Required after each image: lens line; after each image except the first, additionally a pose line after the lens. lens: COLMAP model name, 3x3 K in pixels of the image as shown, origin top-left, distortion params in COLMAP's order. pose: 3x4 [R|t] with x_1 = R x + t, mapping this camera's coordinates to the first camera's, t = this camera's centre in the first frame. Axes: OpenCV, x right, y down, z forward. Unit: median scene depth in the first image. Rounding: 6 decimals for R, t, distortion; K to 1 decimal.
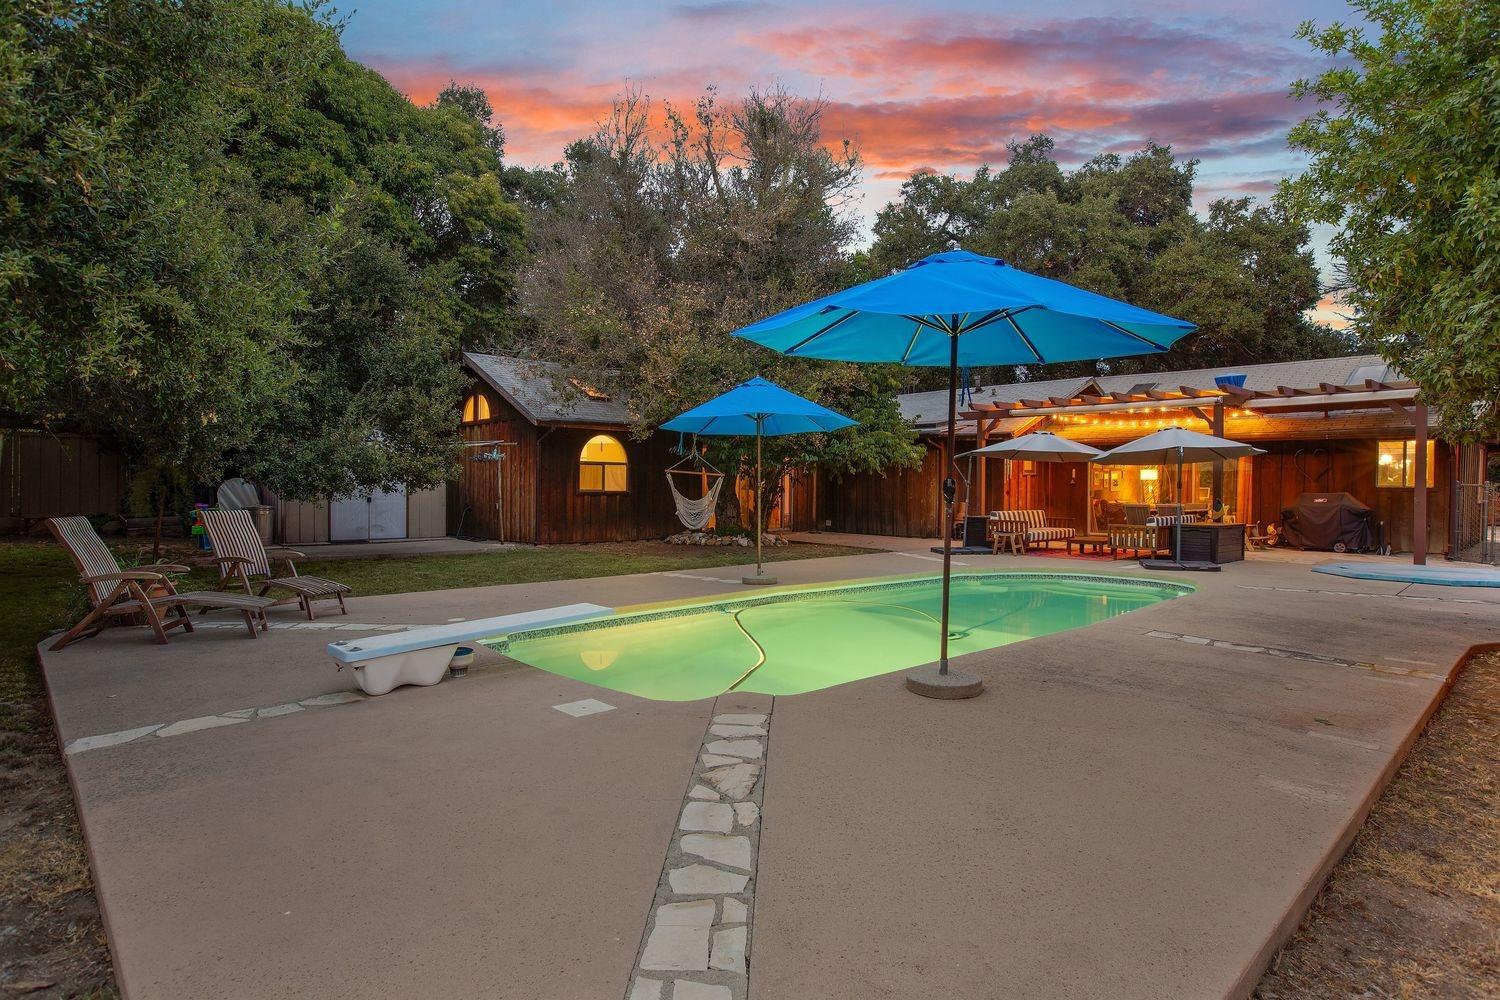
lens RADIAL K [[864.0, 0, 750.0], [0, 864.0, 500.0], [0, 0, 1]] dist [0.001035, 0.000482]
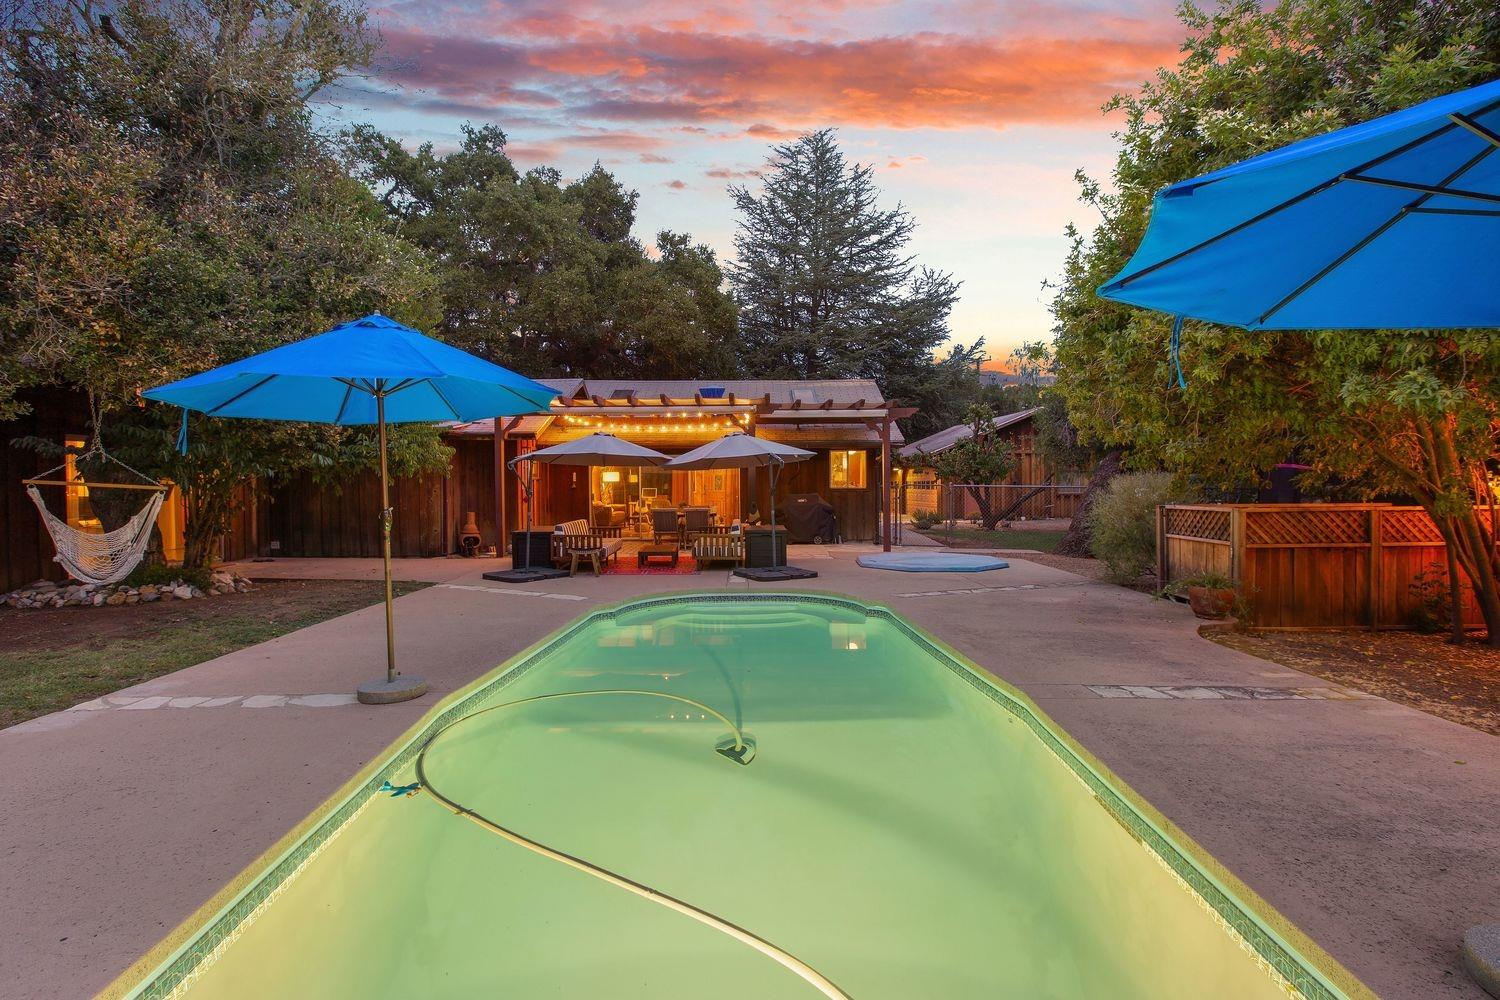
lens RADIAL K [[759.3, 0, 772.8], [0, 759.3, 491.9], [0, 0, 1]] dist [-0.002409, 0.000421]
pose [[0.702394, -0.019914, 0.711510, -0.093279], [0.022166, 0.999736, 0.006099, -0.017445], [-0.711443, 0.011487, 0.702650, 0.297455]]
